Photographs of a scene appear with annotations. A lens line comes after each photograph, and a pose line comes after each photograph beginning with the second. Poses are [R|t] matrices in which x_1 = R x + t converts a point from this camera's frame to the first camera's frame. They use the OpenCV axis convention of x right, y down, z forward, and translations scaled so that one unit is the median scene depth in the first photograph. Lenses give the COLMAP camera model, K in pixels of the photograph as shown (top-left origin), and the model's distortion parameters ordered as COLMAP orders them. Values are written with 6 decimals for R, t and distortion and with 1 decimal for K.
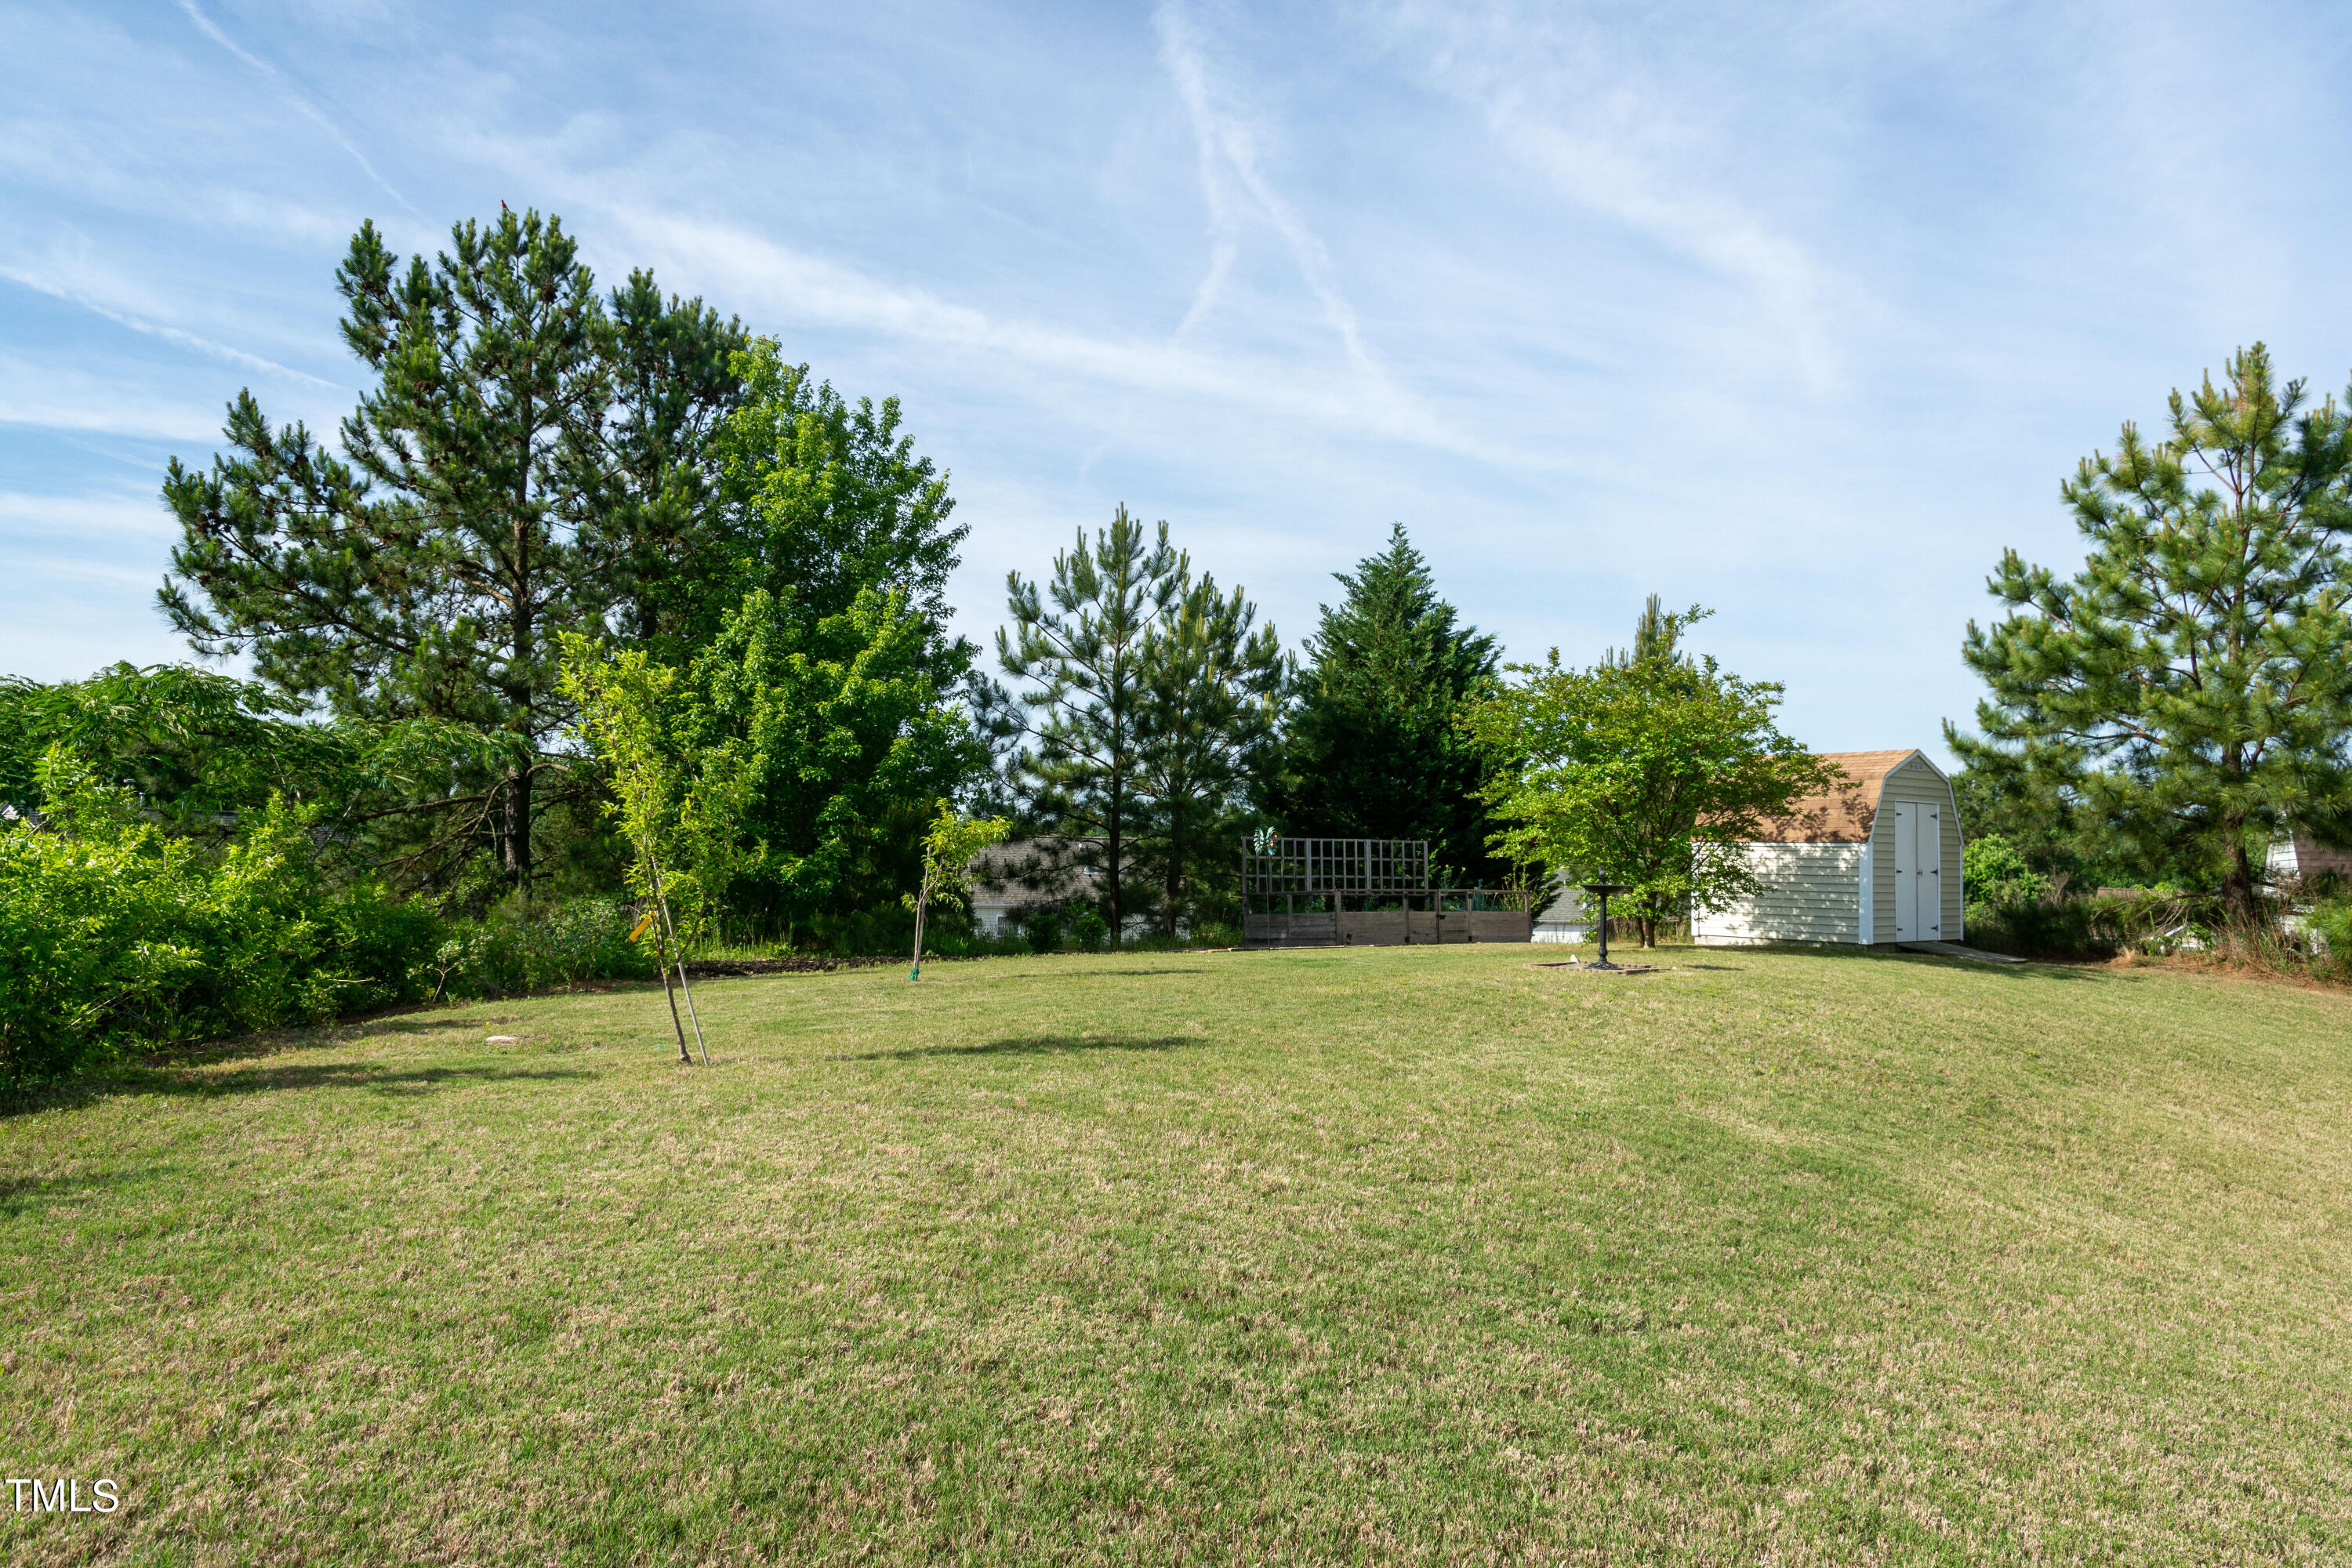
lens RADIAL K [[1626.8, 0, 1176.0], [0, 1626.8, 784.0], [0, 0, 1]] dist [-0.000298, 0.000031]
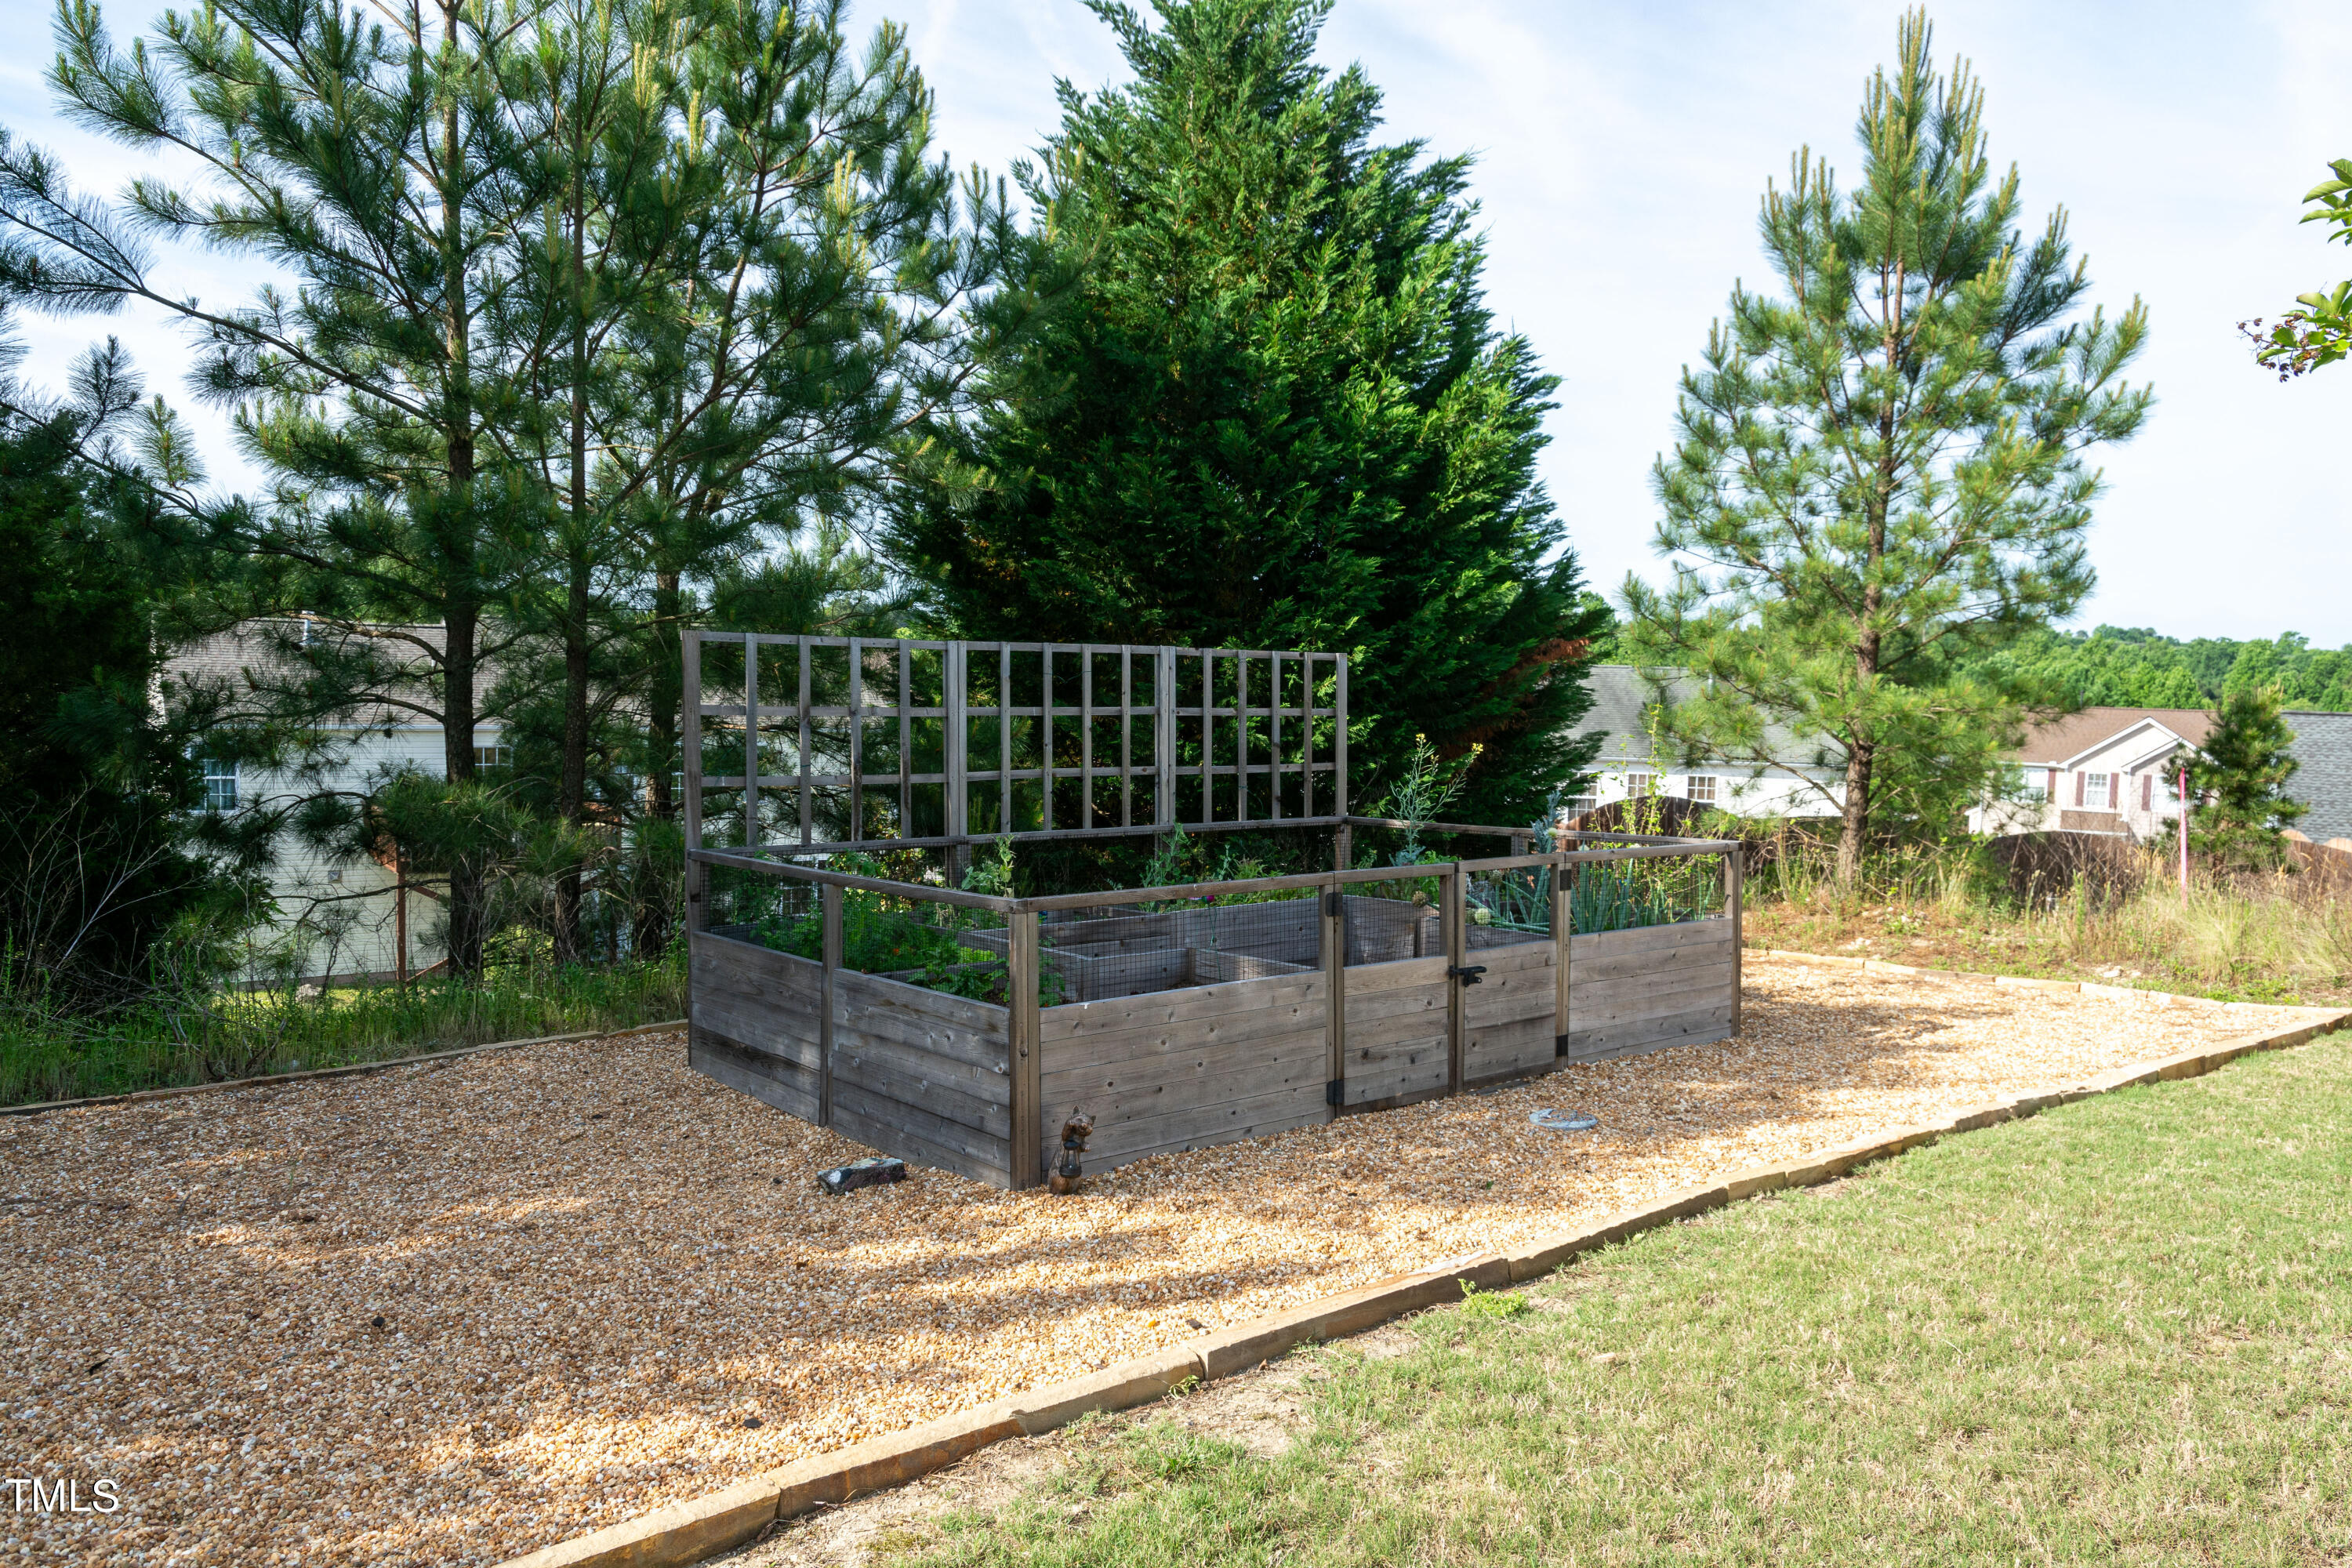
lens RADIAL K [[1626.8, 0, 1176.0], [0, 1626.8, 784.0], [0, 0, 1]] dist [-0.000298, 0.000031]
pose [[0.990457, 0.006059, 0.137692, 0.066619], [-0.022902, 0.992379, 0.121077, 0.019437], [-0.135909, -0.123075, 0.983047, 0.595095]]
